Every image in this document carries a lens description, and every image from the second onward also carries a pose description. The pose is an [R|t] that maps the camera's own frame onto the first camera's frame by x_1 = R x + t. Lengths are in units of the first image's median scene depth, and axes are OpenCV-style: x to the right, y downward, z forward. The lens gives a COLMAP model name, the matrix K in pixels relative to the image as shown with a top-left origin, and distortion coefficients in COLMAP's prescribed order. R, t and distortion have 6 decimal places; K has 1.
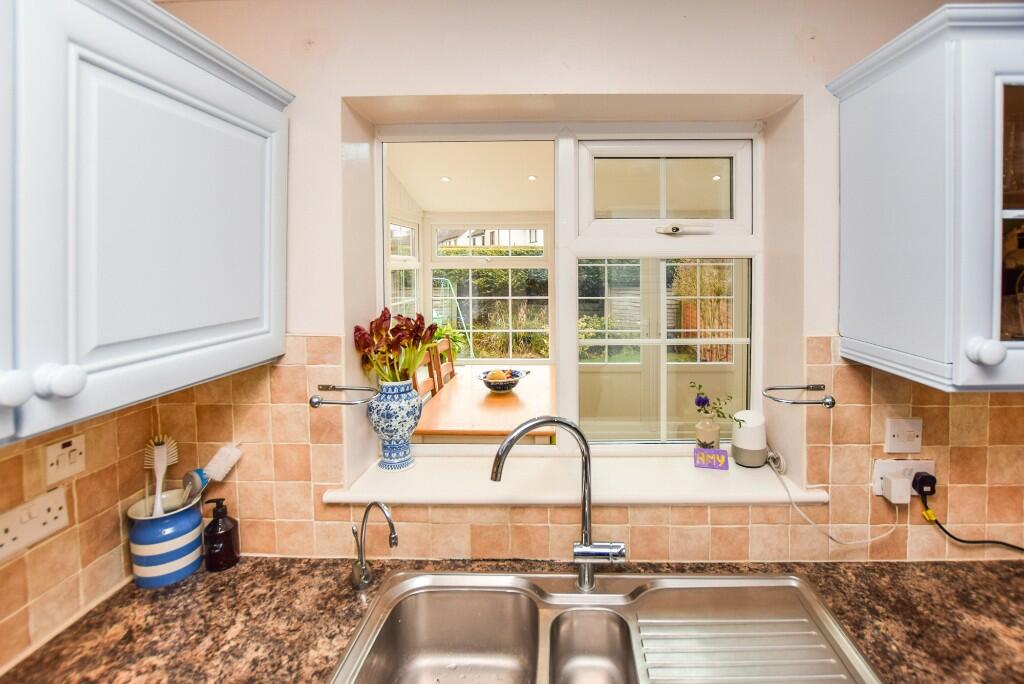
lens RADIAL K [[473.4, 0, 557.0], [0, 473.4, 274.9], [0, 0, 1]] dist [-0.025145, -0.000367]
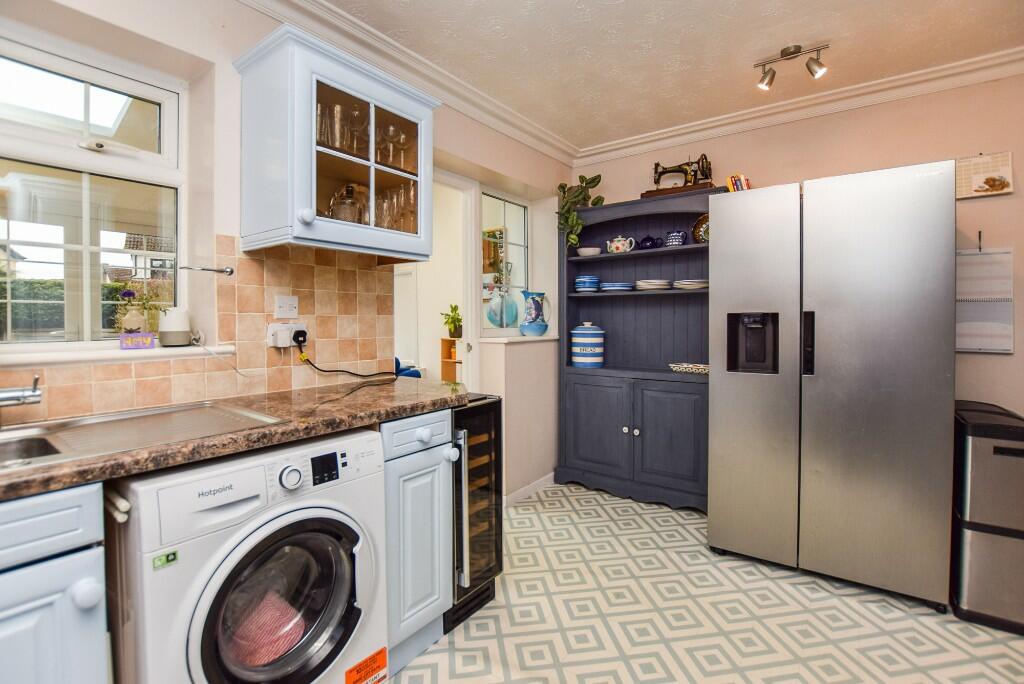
lens RADIAL K [[473.4, 0, 507.6], [0, 473.4, 321.8], [0, 0, 1]] dist [-0.025145, -0.000367]
pose [[0.596181, -0.008081, 0.802810, -0.064748], [0.021041, 0.999763, -0.005562, 0.415321], [-0.802574, 0.020208, 0.596210, -0.502478]]
